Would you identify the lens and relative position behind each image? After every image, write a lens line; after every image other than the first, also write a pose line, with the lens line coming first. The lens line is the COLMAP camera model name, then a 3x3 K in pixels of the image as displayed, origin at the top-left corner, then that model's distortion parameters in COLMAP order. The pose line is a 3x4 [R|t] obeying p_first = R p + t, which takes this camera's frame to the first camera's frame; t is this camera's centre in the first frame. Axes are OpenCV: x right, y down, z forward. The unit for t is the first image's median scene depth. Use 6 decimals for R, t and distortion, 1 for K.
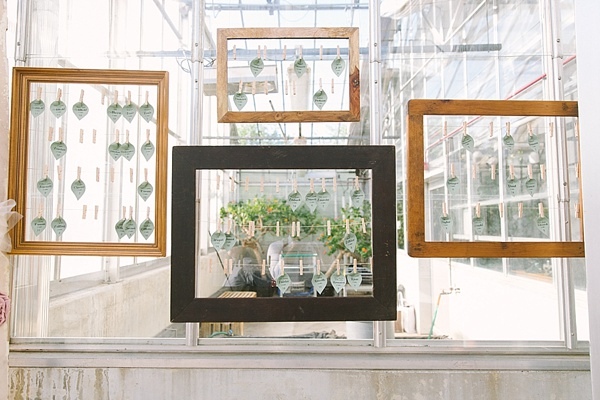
lens RADIAL K [[412.2, 0, 300.0], [0, 412.2, 200.0], [0, 0, 1]] dist [0.002529, 0.007907]
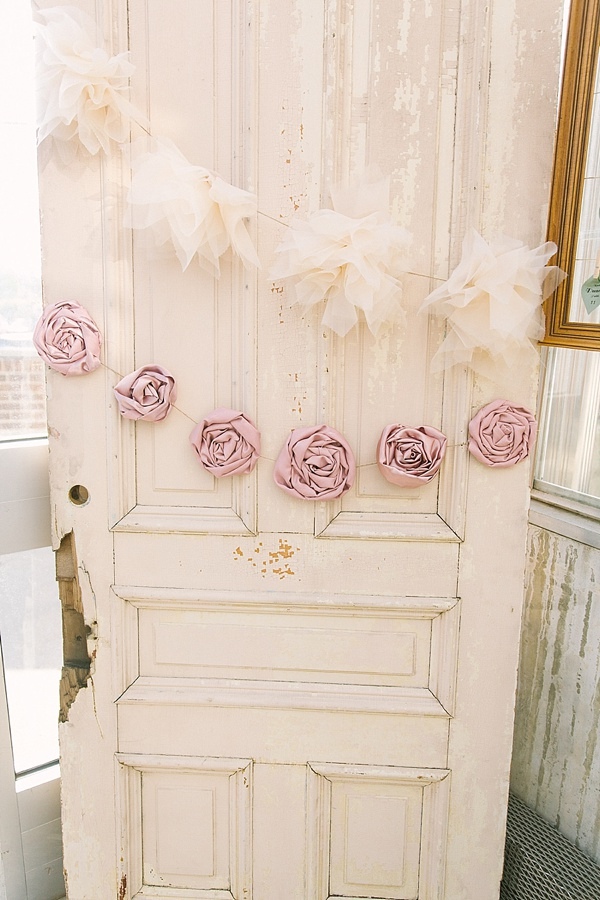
lens RADIAL K [[640.8, 0, 300.0], [0, 640.8, 450.0], [0, 0, 1]] dist [-0.003151, -0.006582]
pose [[0.559786, 0.208642, -0.801940, -0.140759], [0.030178, 0.962007, 0.271352, 0.020494], [0.828087, -0.176100, 0.532222, 0.213437]]
